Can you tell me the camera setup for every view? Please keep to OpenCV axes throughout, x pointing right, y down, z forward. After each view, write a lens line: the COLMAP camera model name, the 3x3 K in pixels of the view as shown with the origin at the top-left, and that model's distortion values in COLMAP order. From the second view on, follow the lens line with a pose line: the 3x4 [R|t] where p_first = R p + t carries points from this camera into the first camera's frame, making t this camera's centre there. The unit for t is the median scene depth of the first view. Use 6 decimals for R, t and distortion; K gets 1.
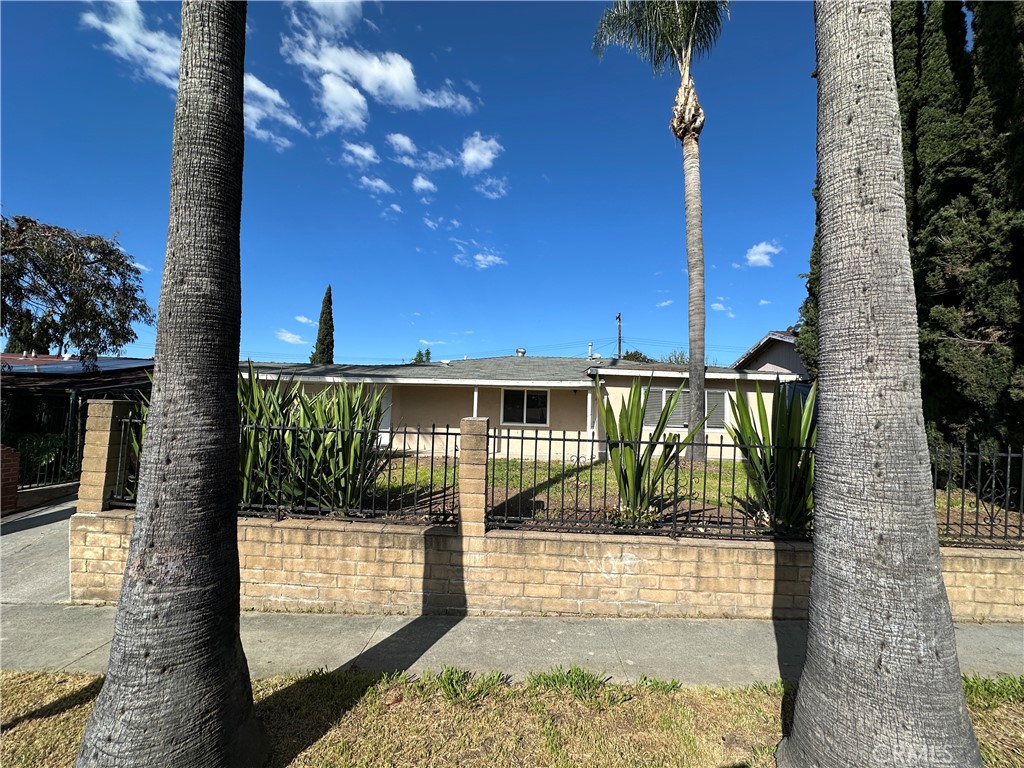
lens RADIAL K [[412.4, 0, 518.2], [0, 412.4, 385.2], [0, 0, 1]] dist [-0.003824, 0.000742]
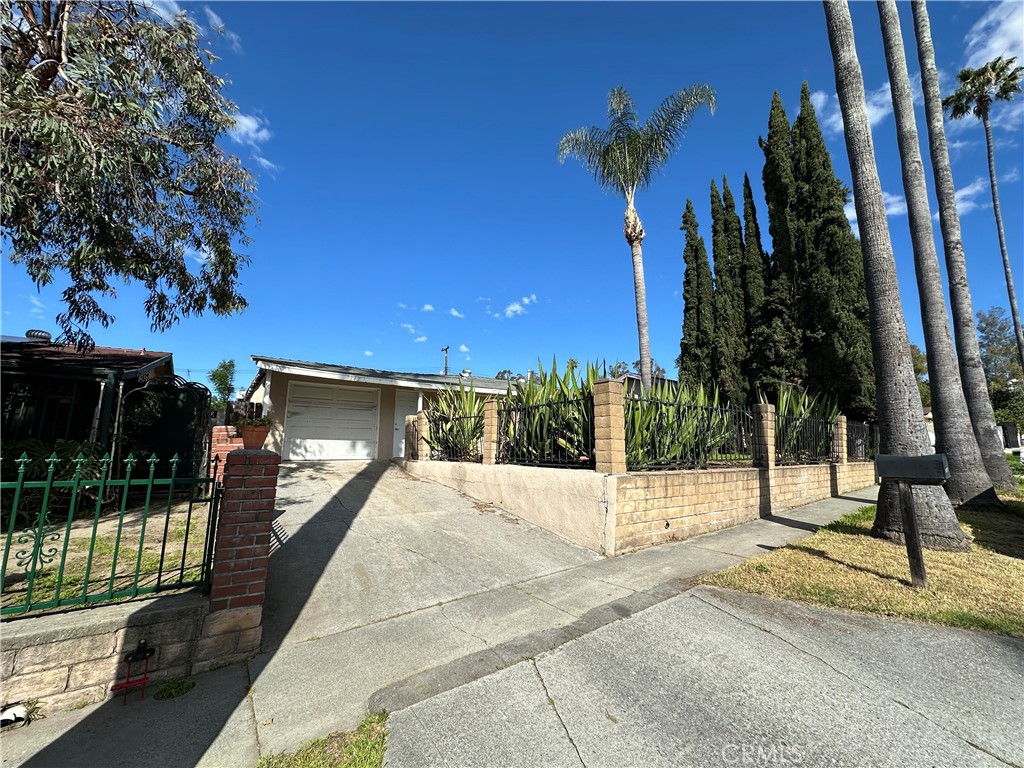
lens RADIAL K [[412.4, 0, 507.0], [0, 412.4, 384.3], [0, 0, 1]] dist [-0.003824, 0.000742]
pose [[0.789487, 0.065547, 0.610257, -0.870611], [-0.015772, 0.996119, -0.086588, 0.068898], [-0.613565, 0.058735, 0.787457, 0.108578]]
